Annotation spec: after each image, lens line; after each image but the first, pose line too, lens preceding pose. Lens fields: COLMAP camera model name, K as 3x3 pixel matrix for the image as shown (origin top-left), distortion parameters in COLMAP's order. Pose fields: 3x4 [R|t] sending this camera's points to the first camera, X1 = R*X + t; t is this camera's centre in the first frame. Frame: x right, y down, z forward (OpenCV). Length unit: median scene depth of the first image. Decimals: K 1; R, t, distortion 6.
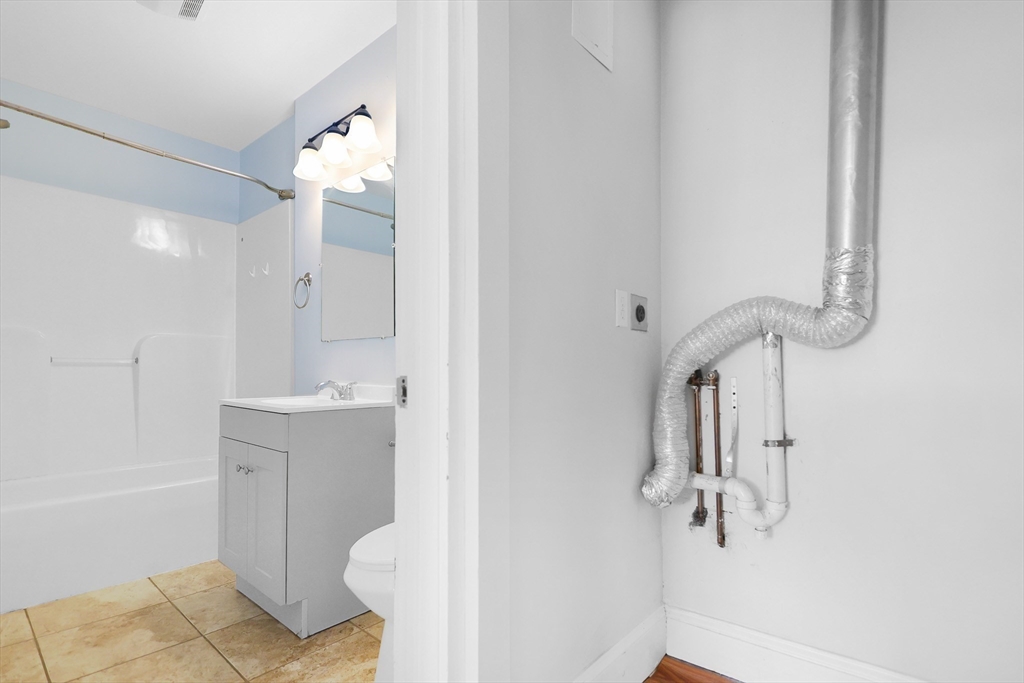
lens RADIAL K [[487.5, 0, 511.8], [0, 487.5, 361.8], [0, 0, 1]] dist [-0.006550, 0.003125]
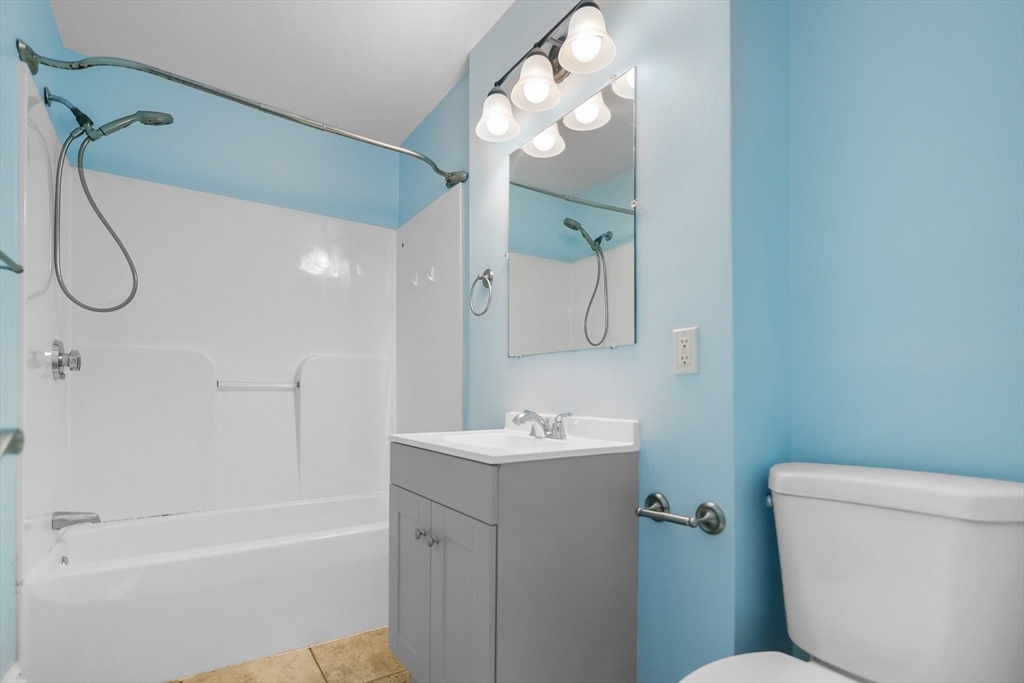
lens RADIAL K [[487.5, 0, 513.8], [0, 487.5, 392.2], [0, 0, 1]] dist [-0.006550, 0.003125]
pose [[0.968804, 0.000724, -0.247826, -0.204529], [0.001426, 0.999963, 0.008494, 0.005642], [0.247823, -0.008582, 0.968767, 0.285726]]
